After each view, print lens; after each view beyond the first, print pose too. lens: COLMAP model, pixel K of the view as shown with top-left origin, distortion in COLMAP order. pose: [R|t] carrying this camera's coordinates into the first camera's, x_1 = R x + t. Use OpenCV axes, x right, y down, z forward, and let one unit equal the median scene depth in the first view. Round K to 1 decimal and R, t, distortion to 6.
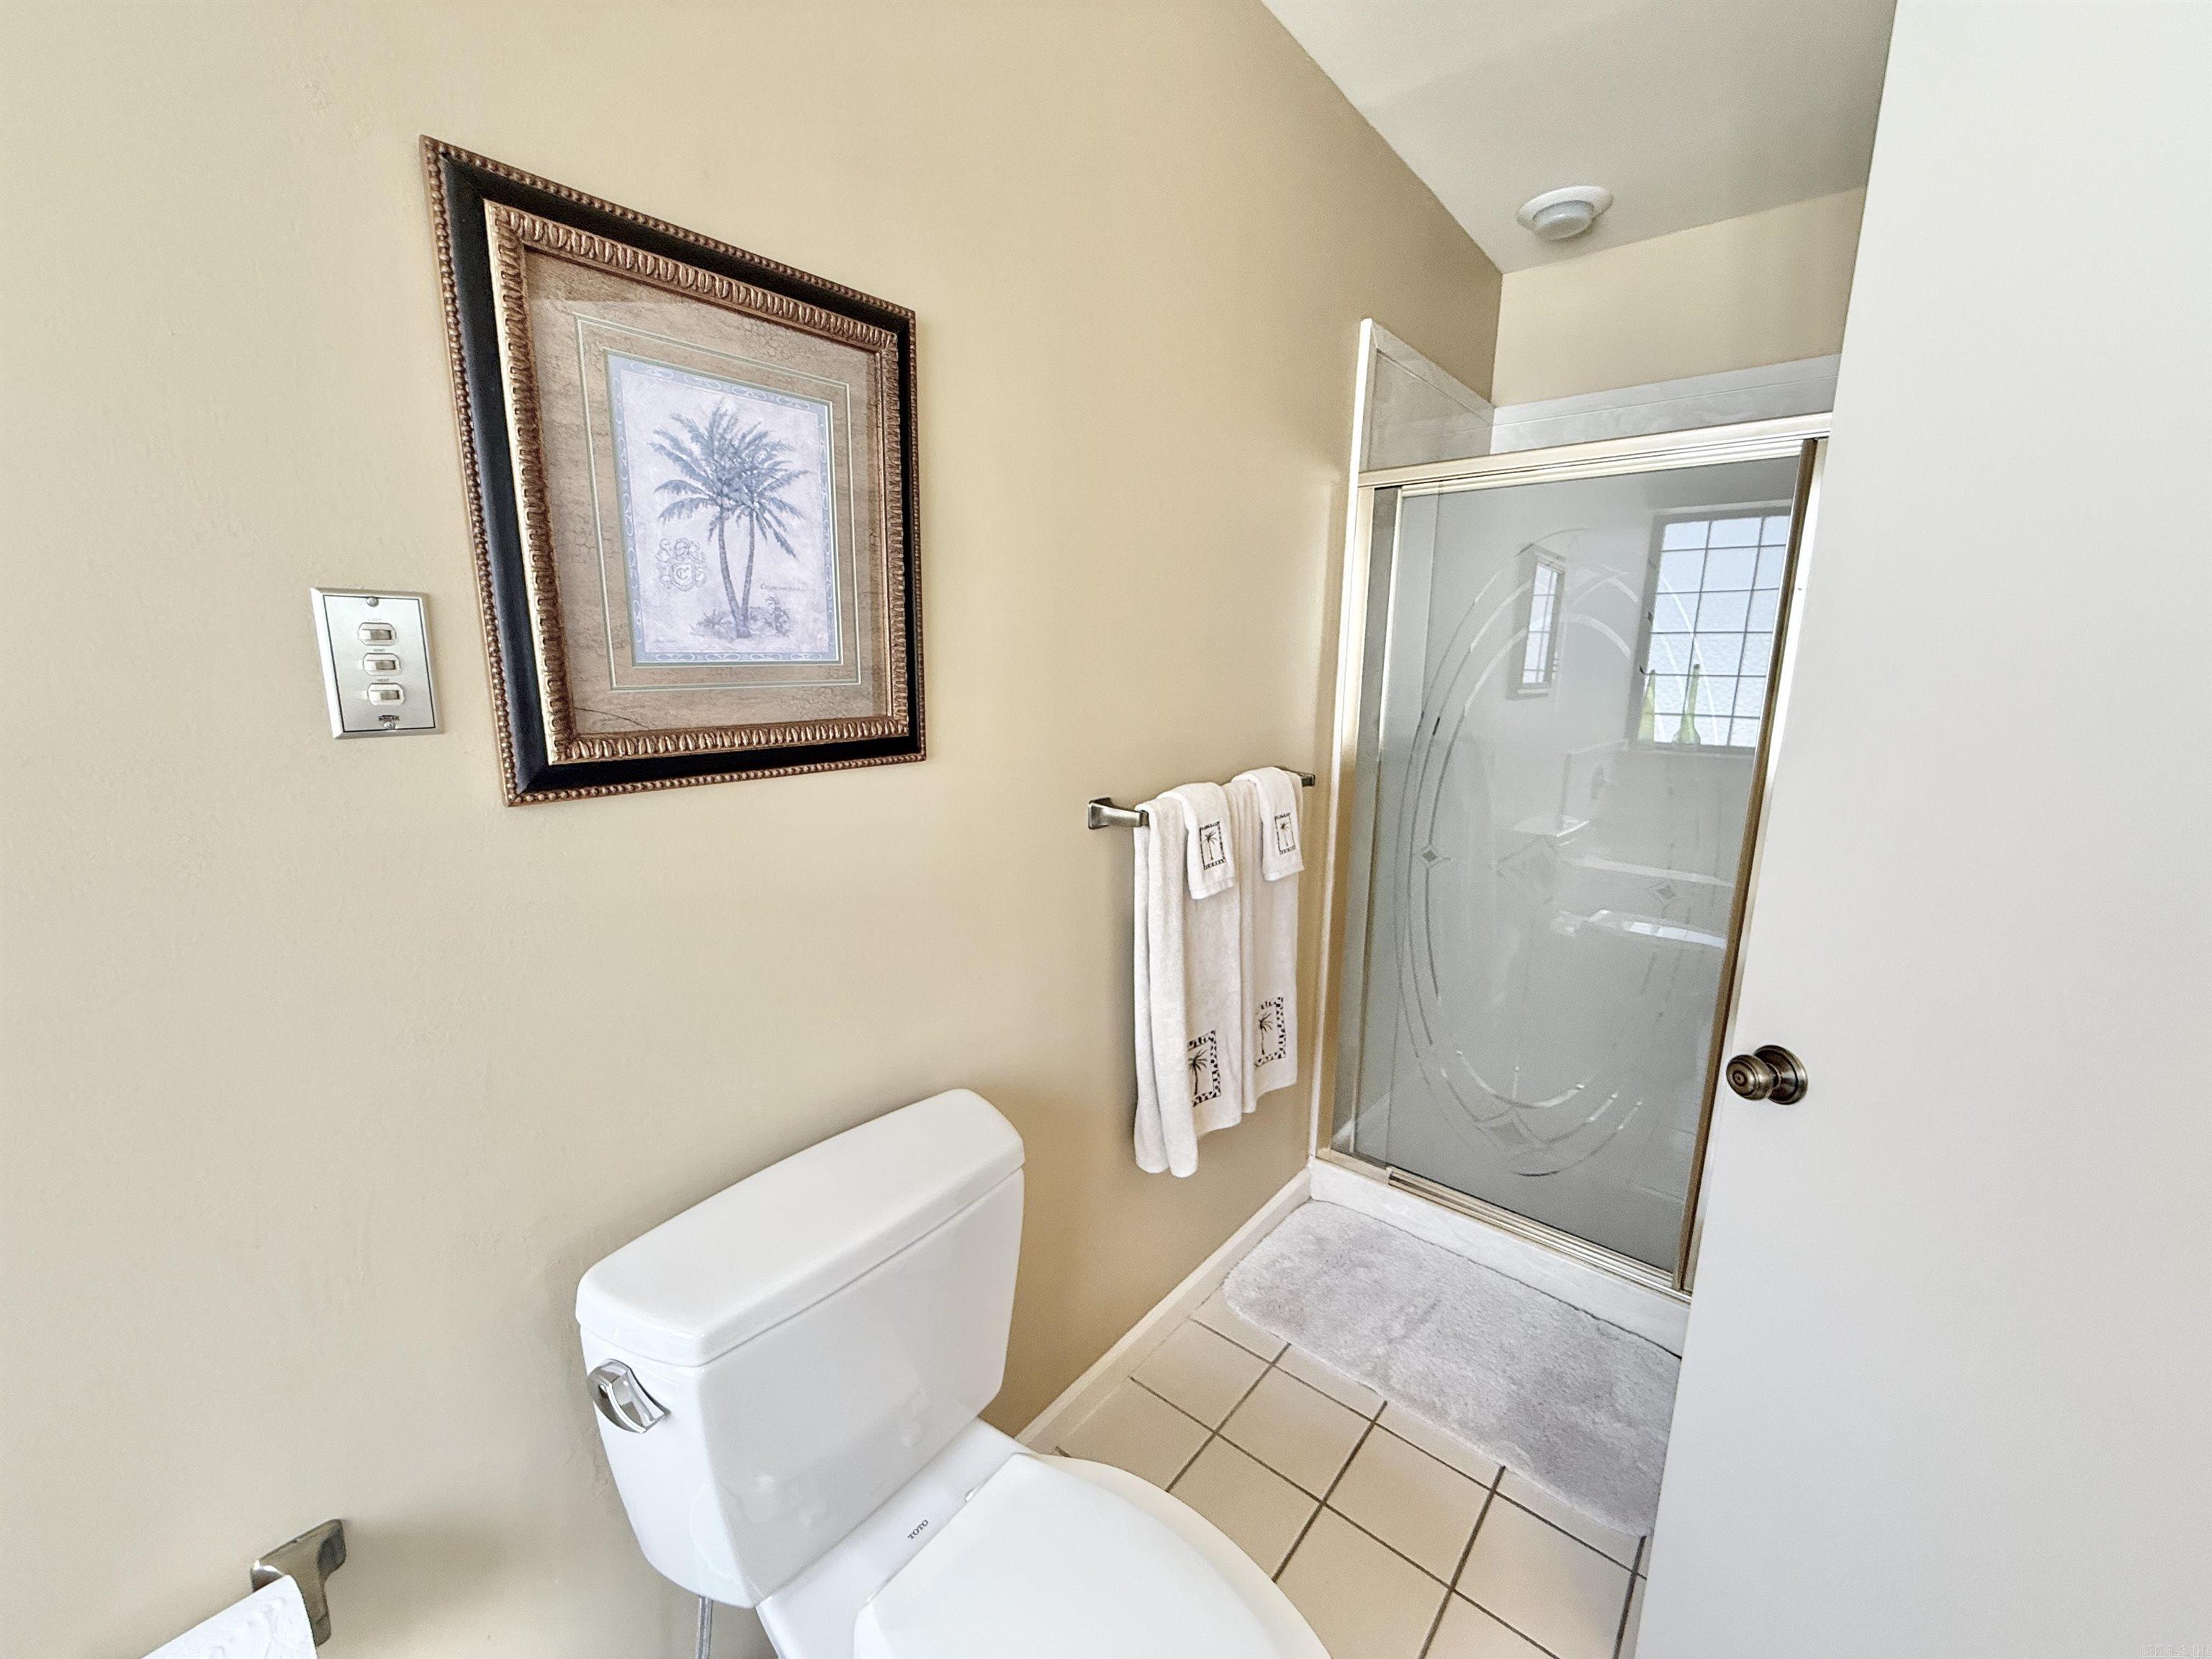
lens RADIAL K [[883.6, 0, 1086.5], [0, 883.6, 831.2], [0, 0, 1]] dist [-0.000737, 0.000144]
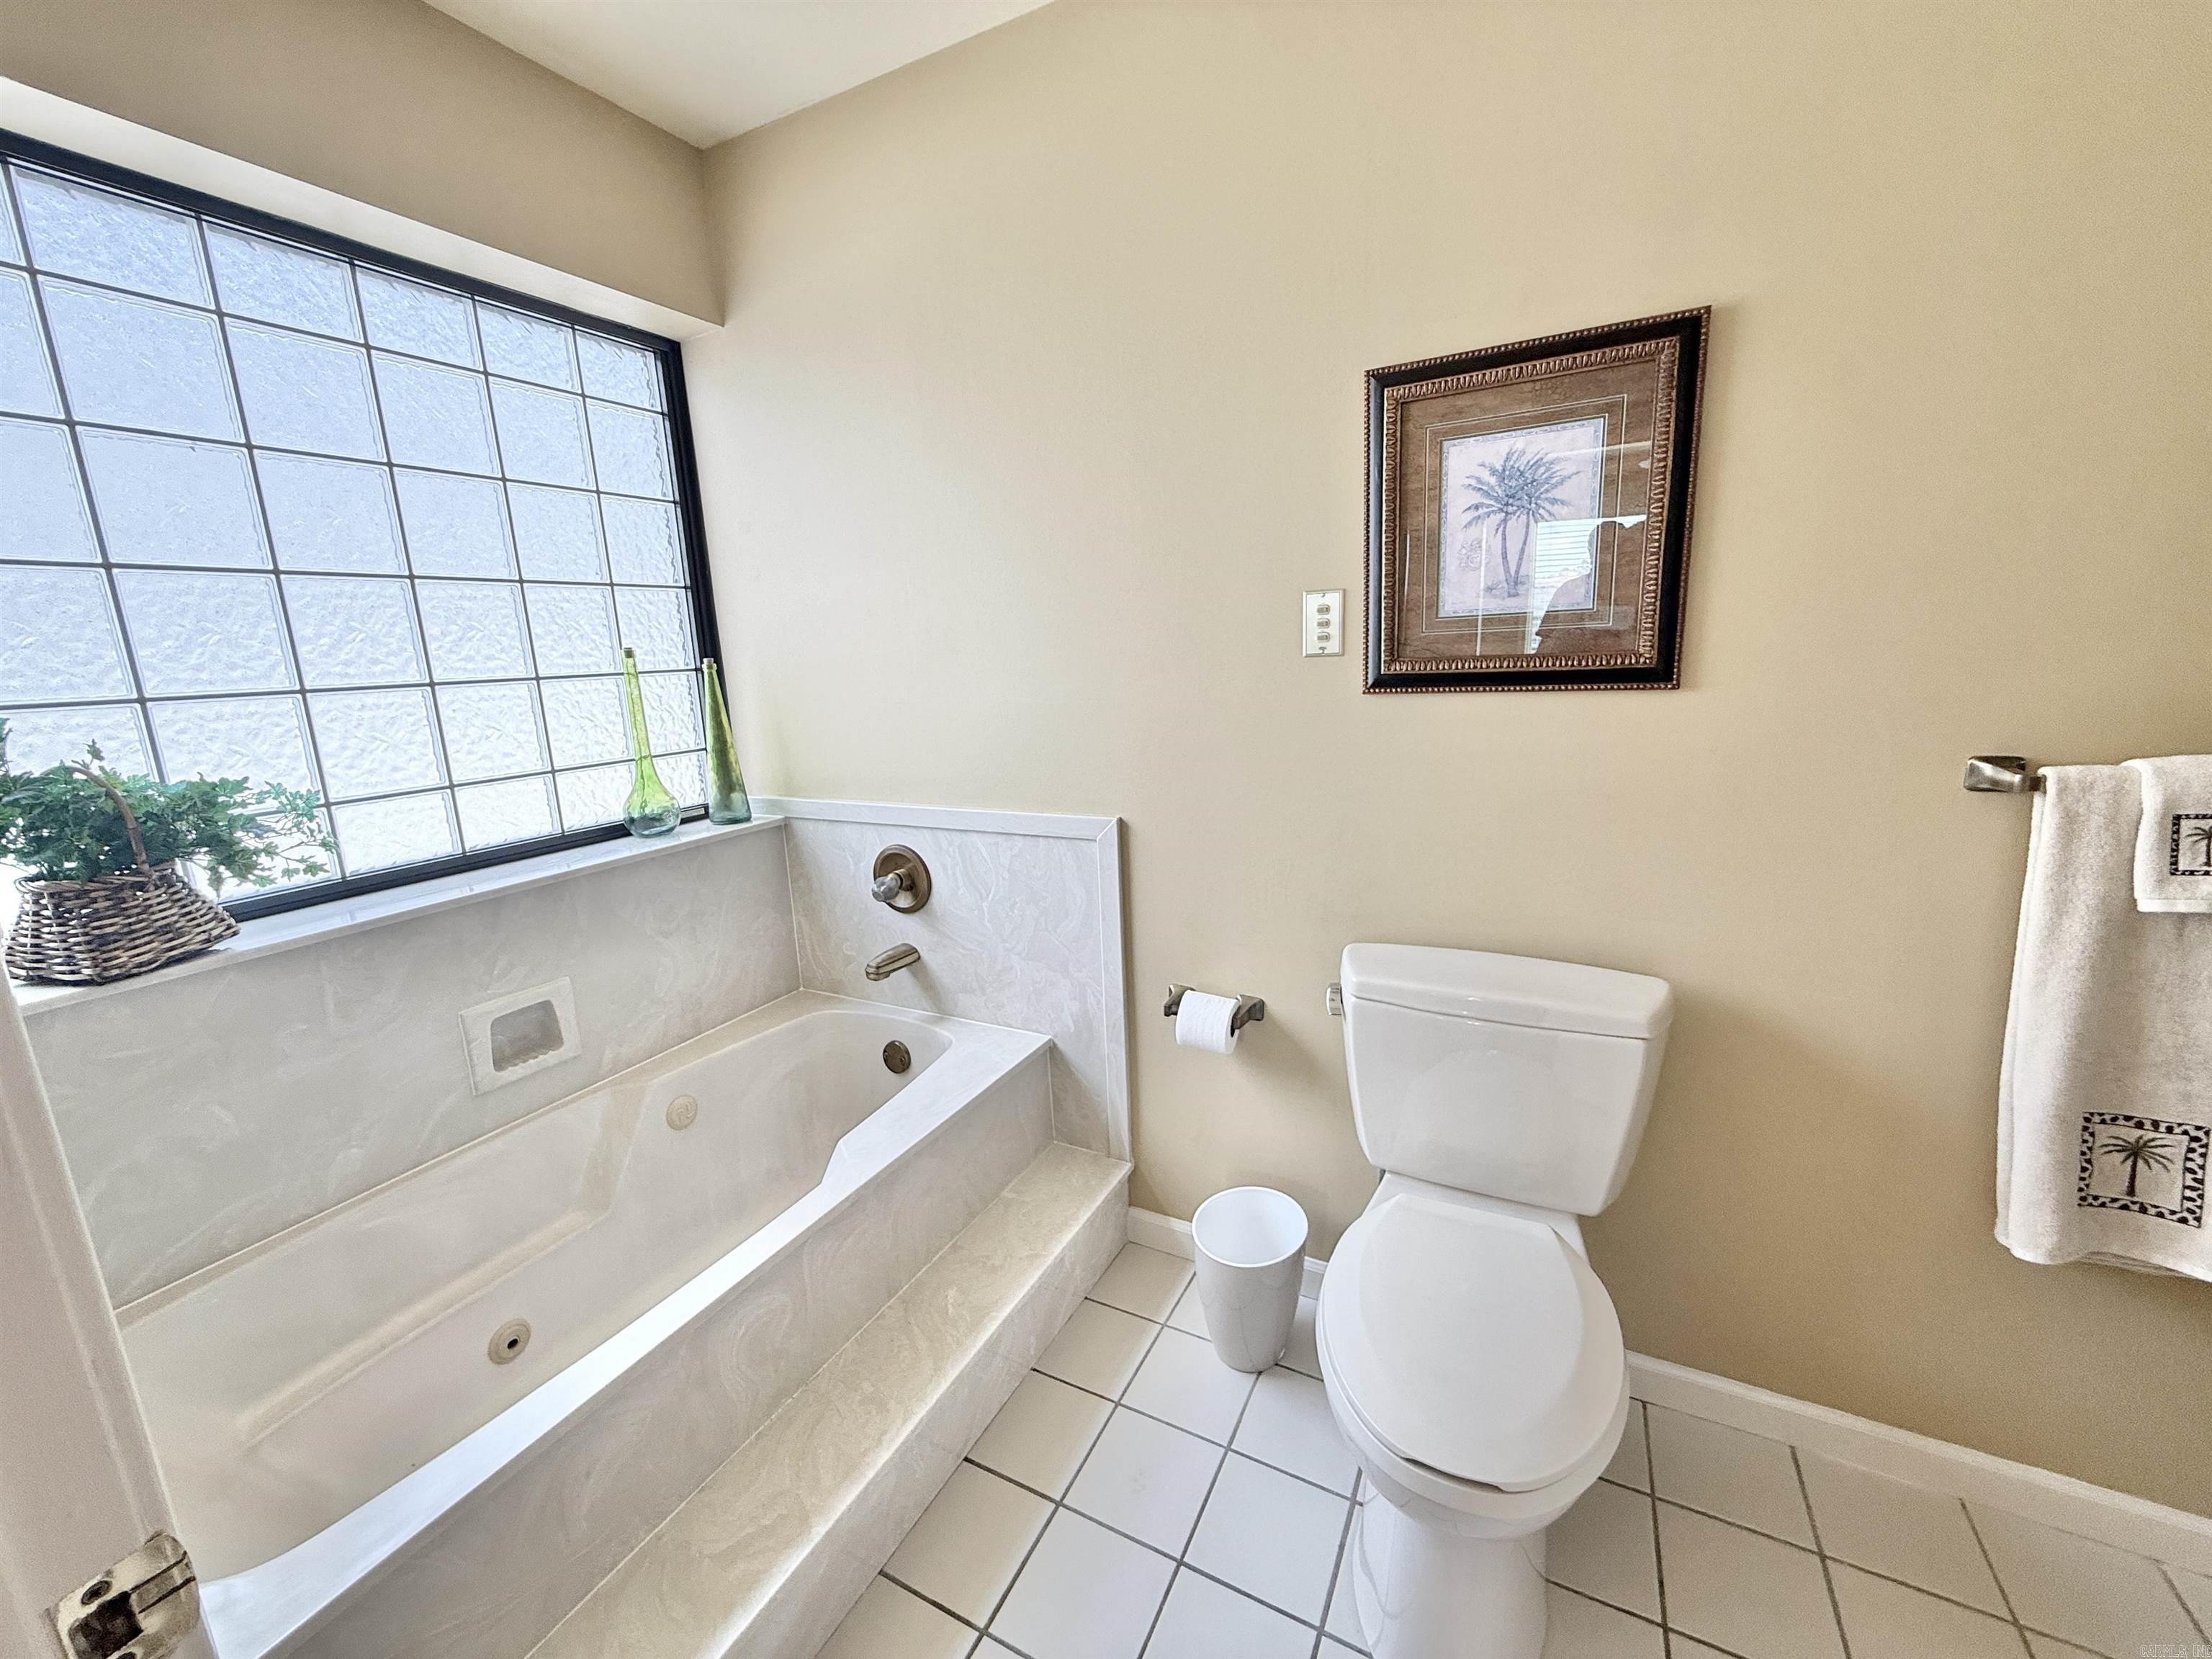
lens RADIAL K [[883.6, 0, 1086.5], [0, 883.6, 831.2], [0, 0, 1]] dist [-0.000737, 0.000144]
pose [[0.201754, 0.194593, -0.959911, 1.038330], [-0.142780, 0.975438, 0.167731, 0.023984], [0.968973, 0.103216, 0.224582, -0.006858]]
